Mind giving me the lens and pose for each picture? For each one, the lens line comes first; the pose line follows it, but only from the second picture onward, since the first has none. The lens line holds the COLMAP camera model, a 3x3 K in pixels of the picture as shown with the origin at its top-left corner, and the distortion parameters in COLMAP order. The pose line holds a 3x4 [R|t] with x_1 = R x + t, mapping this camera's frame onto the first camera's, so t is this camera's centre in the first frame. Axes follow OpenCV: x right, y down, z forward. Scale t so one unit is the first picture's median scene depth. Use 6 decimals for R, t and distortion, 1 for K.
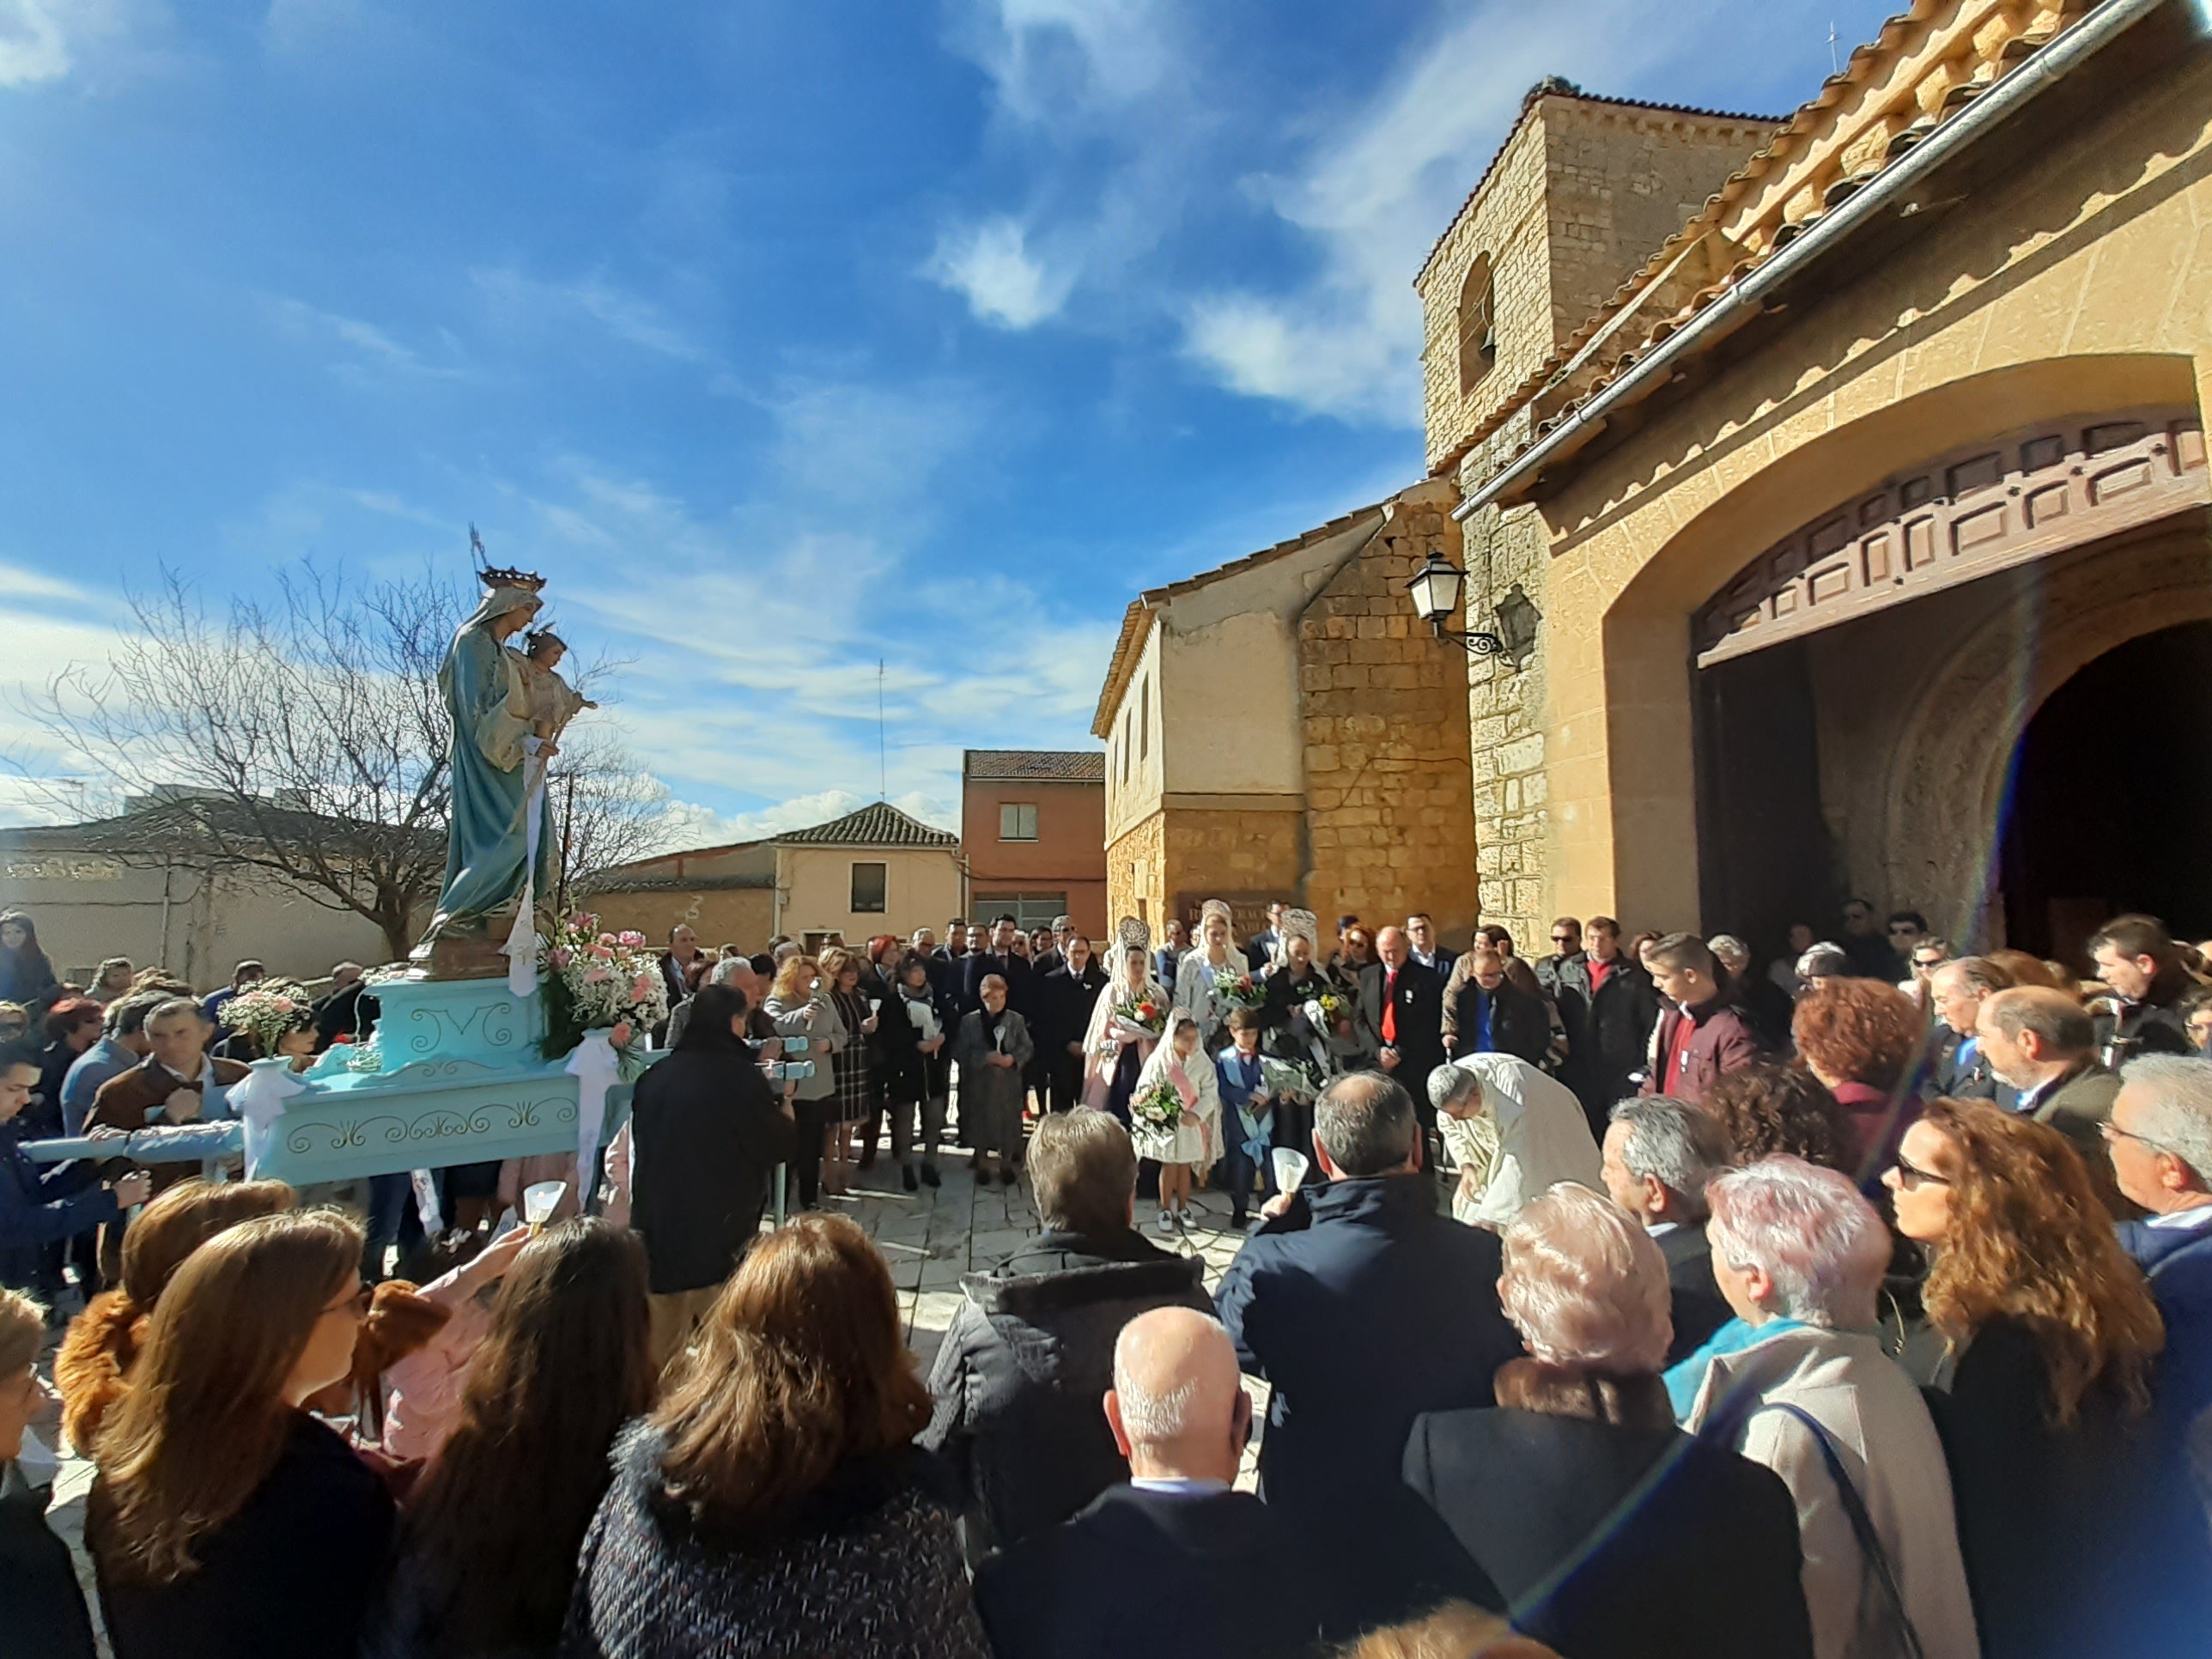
lens RADIAL K [[871.5, 0, 1096.5], [0, 871.5, 839.7], [0, 0, 1]] dist [-0.000083, -0.003649]
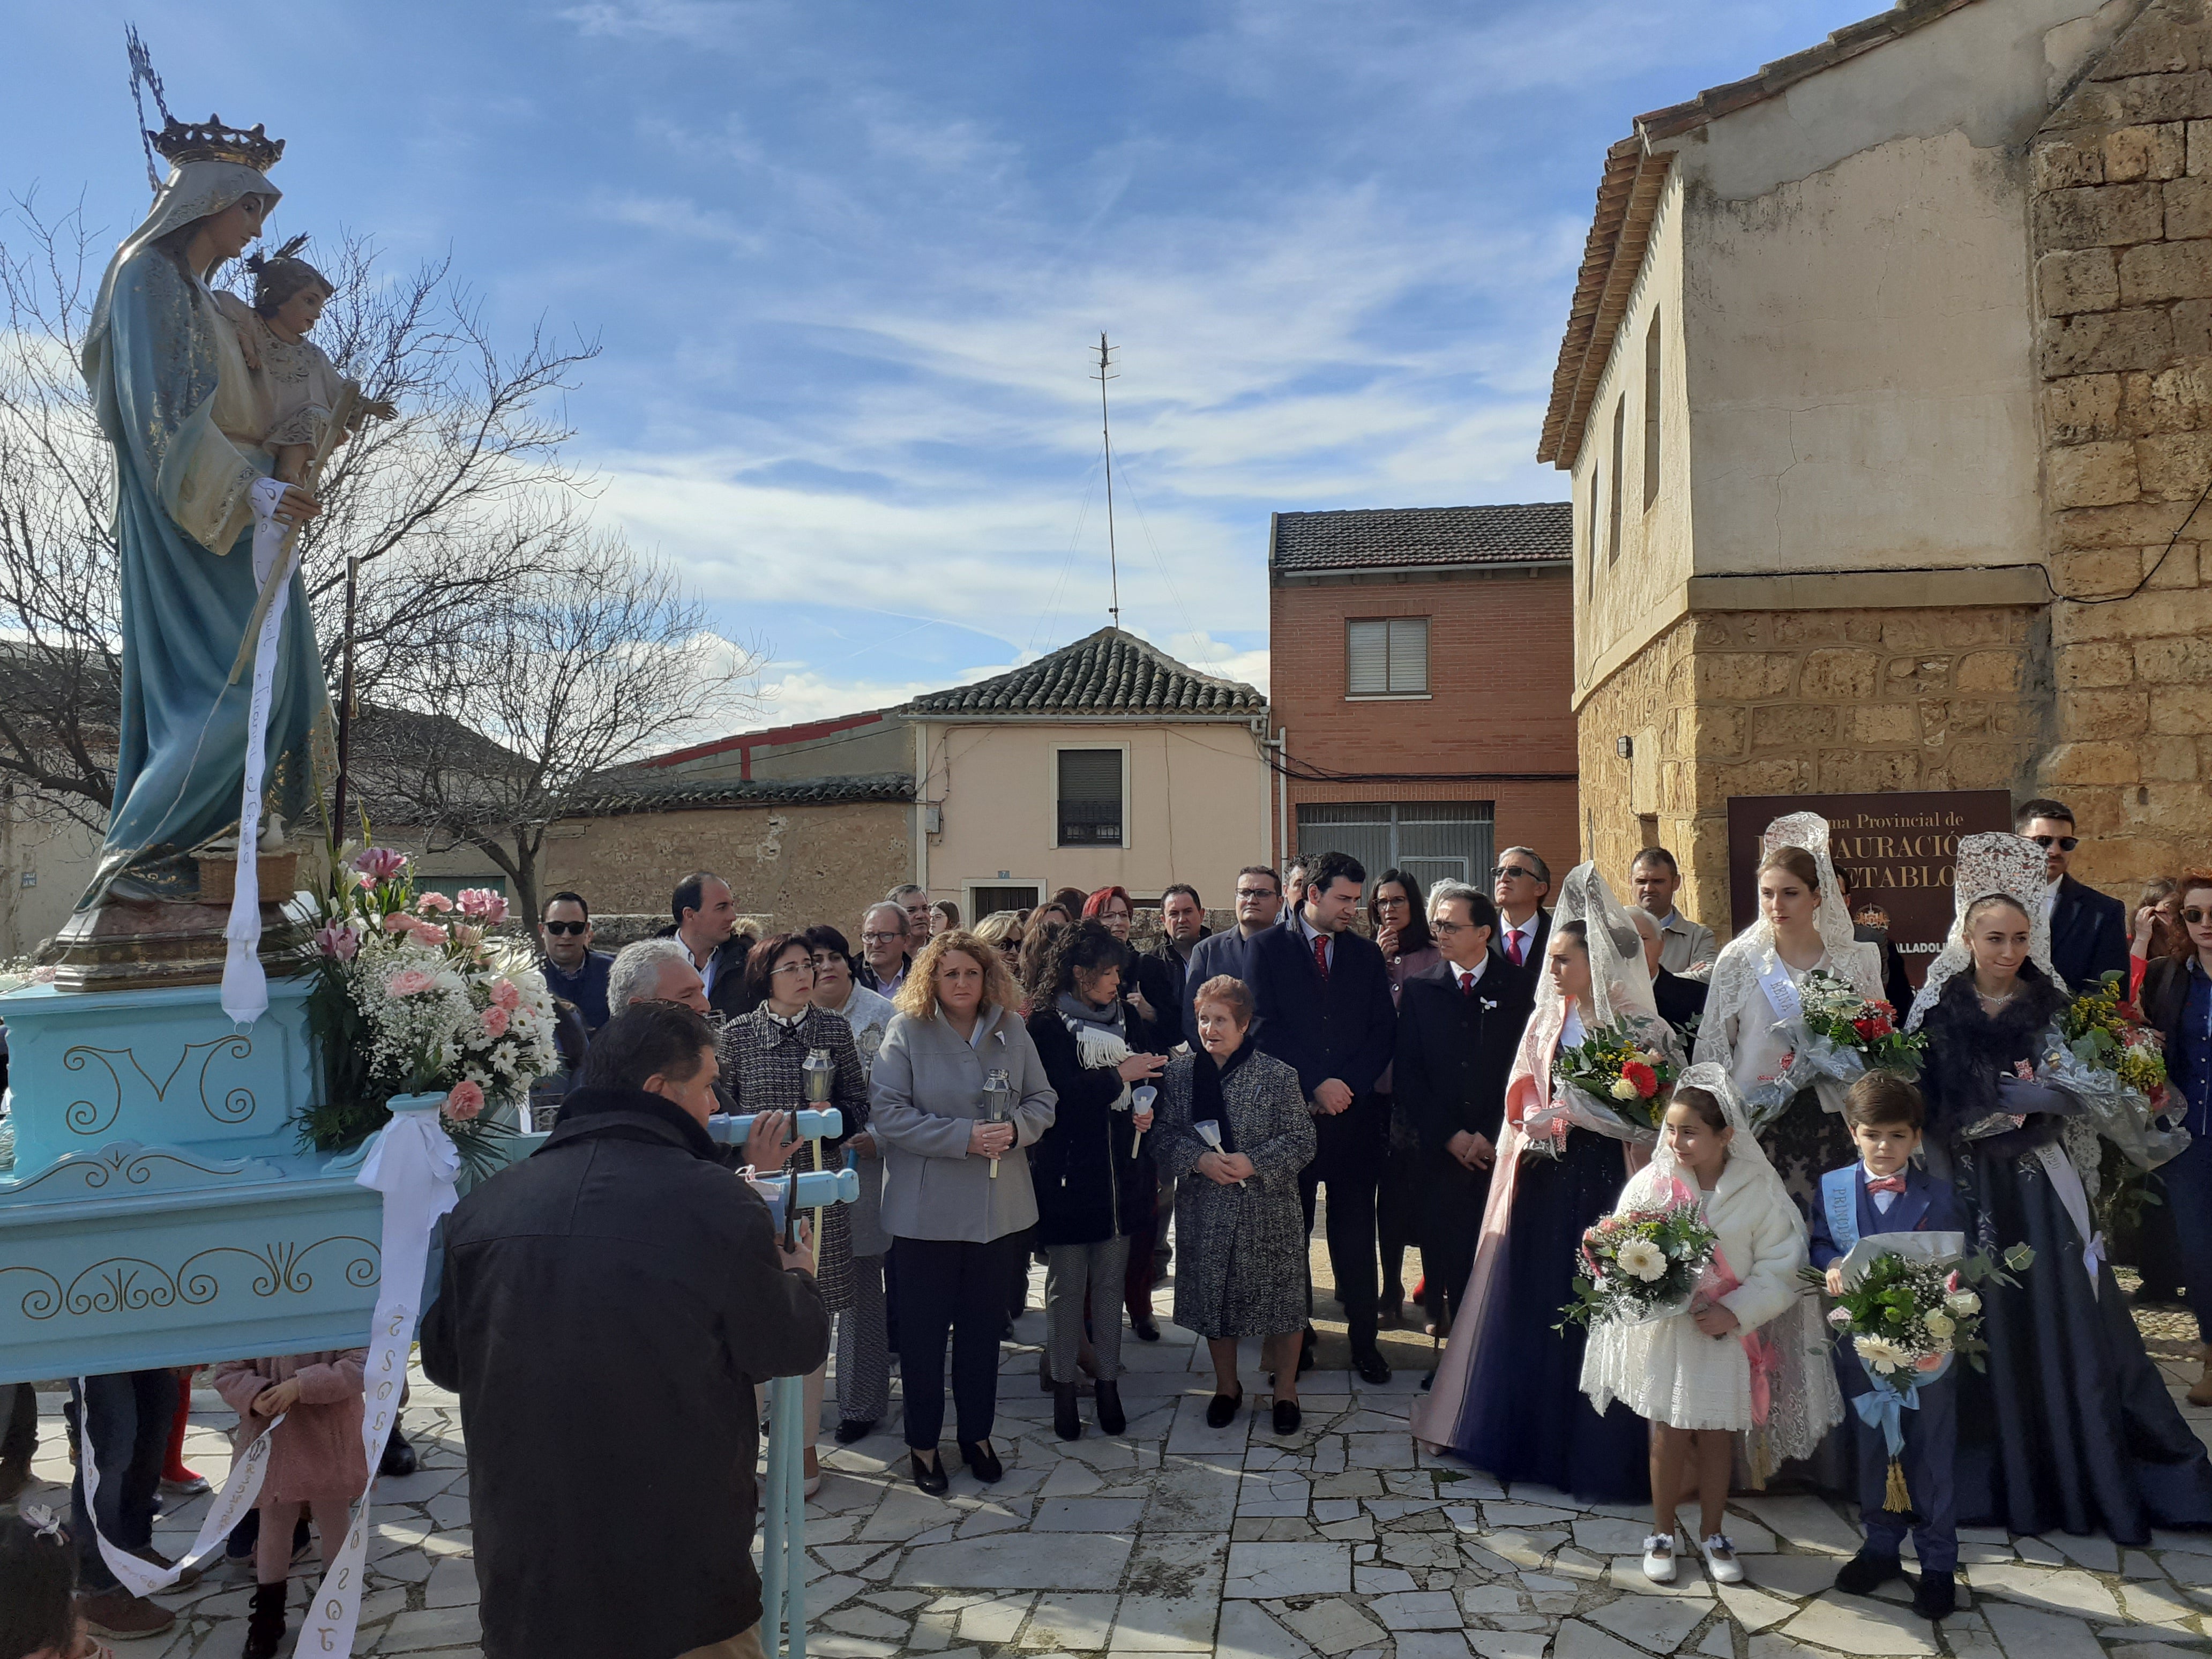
lens RADIAL K [[1769.2, 0, 1118.7], [0, 1769.2, 792.5], [0, 0, 1]] dist [0.024287, -0.026013]
pose [[0.969758, -0.012081, -0.243767, 0.011840], [0.024667, 0.998512, 0.048644, 0.005879], [0.242817, -0.053186, 0.968613, 0.050172]]
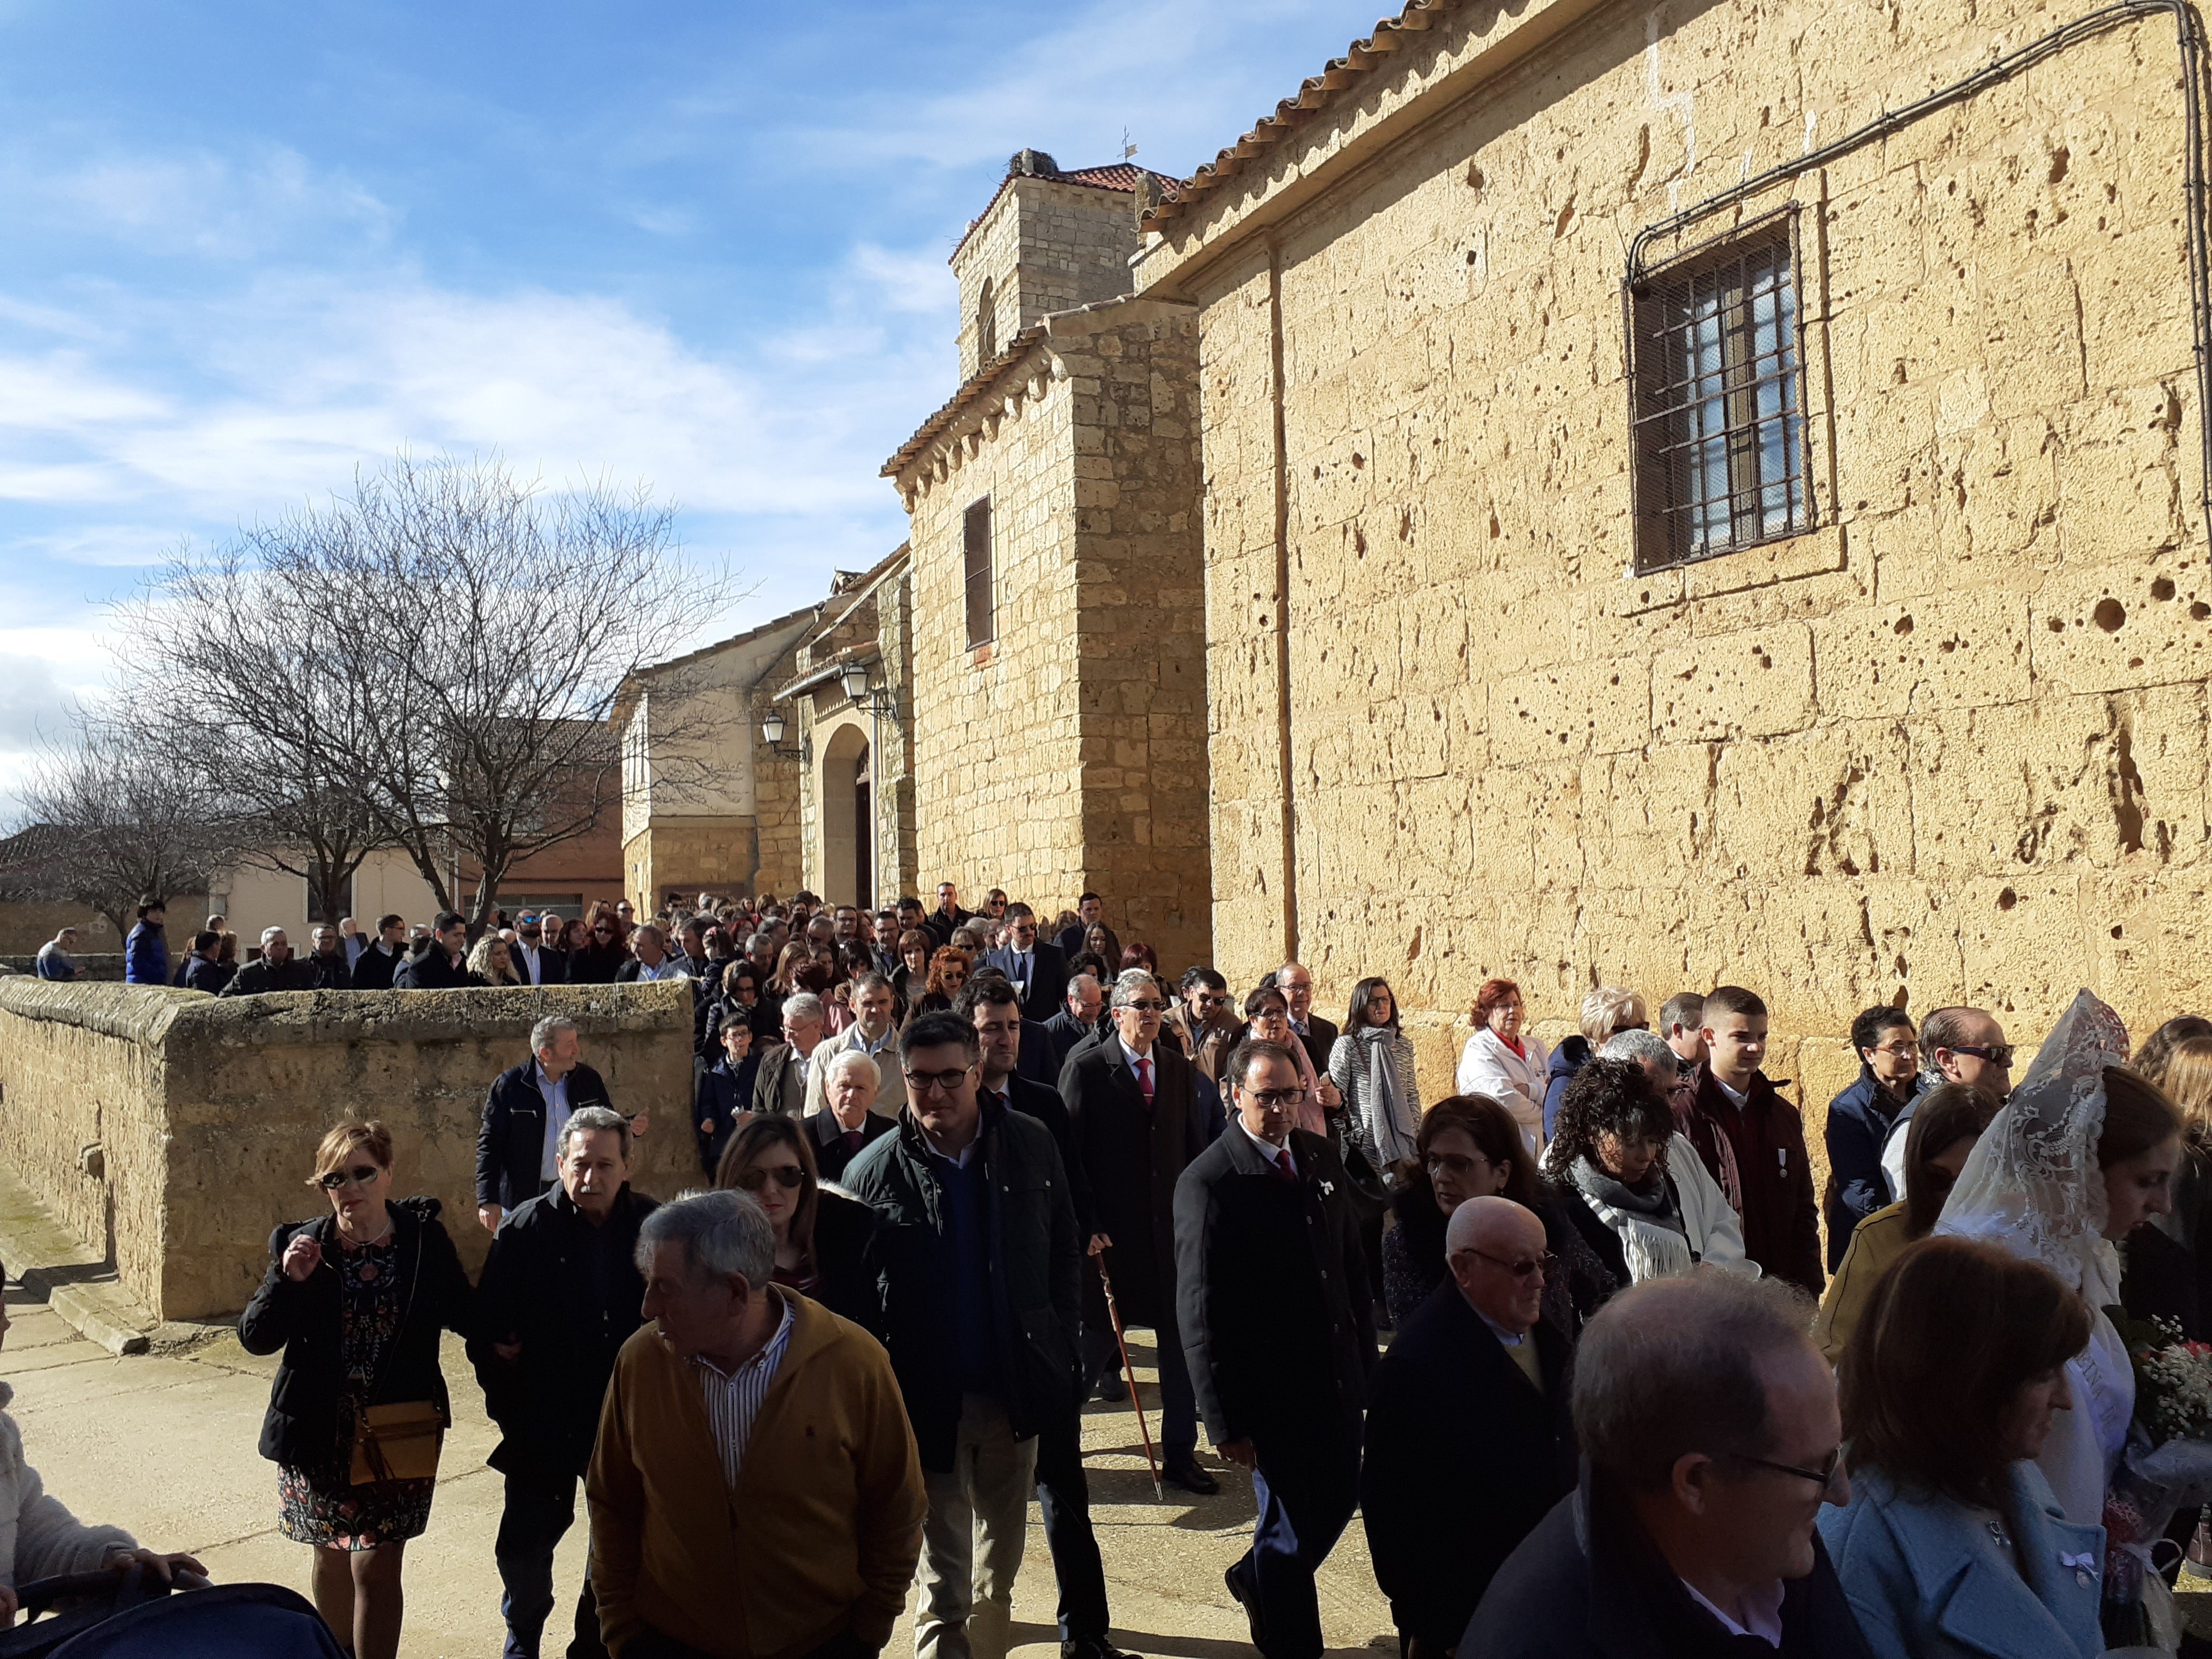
lens RADIAL K [[1786.0, 0, 1171.5], [0, 1786.0, 834.4], [0, 0, 1]] dist [0.049361, 0.000214]
pose [[0.958491, -0.008017, 0.285011, 0.057266], [0.002314, 0.999790, 0.020342, -0.081529], [-0.285114, -0.018838, 0.958308, -2.058951]]
